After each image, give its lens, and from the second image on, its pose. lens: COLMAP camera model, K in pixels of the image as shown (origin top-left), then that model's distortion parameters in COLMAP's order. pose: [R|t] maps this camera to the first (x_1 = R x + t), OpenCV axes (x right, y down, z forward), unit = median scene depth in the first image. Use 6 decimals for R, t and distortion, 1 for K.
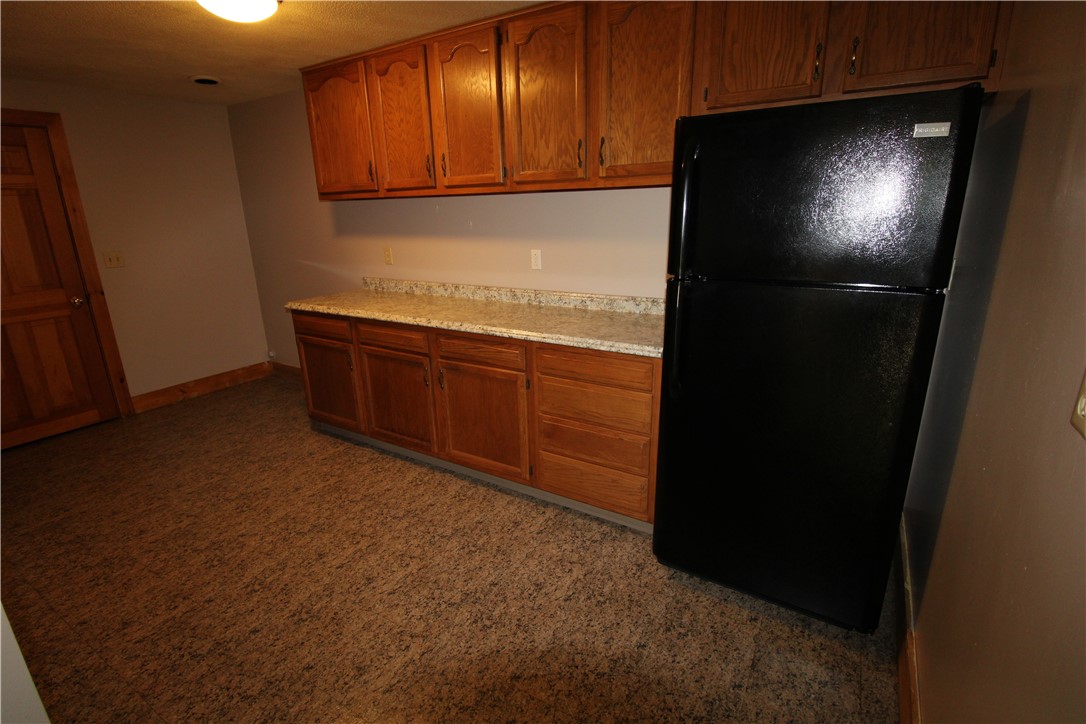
lens RADIAL K [[506.0, 0, 544.7], [0, 506.0, 360.8], [0, 0, 1]] dist [0.000542, -0.013634]
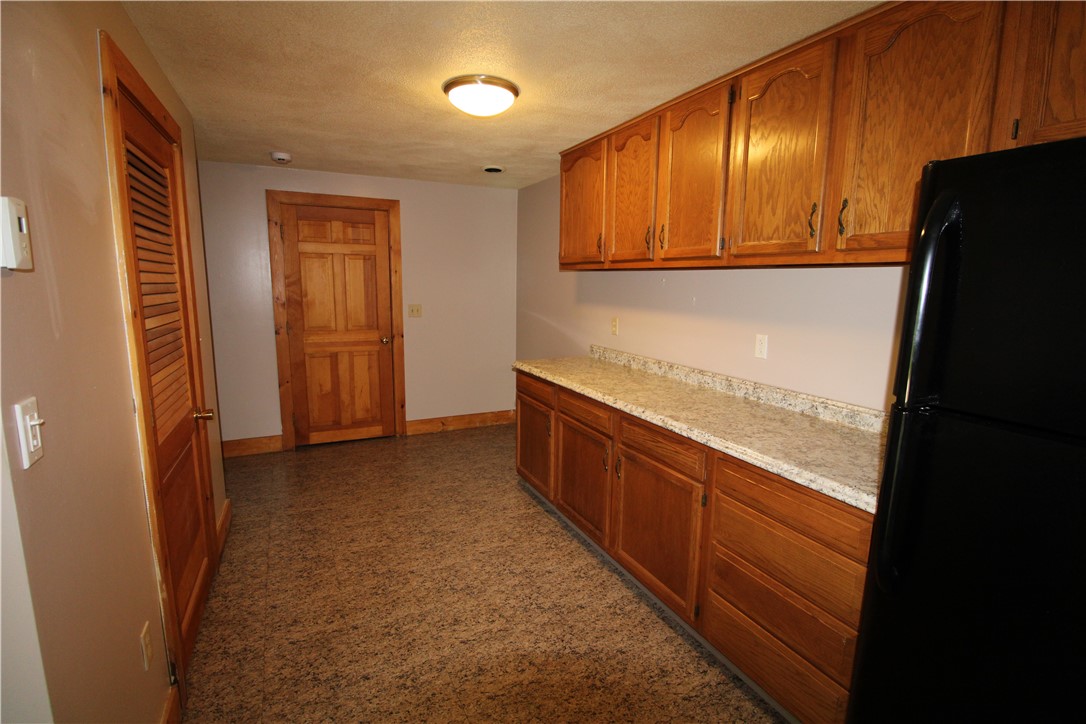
lens RADIAL K [[506.0, 0, 544.7], [0, 506.0, 360.8], [0, 0, 1]] dist [0.000542, -0.013634]
pose [[0.842128, 0.115736, -0.526713, 0.140476], [-0.181890, 0.980425, -0.075382, -0.059577], [0.507678, 0.159285, 0.846694, 0.154274]]
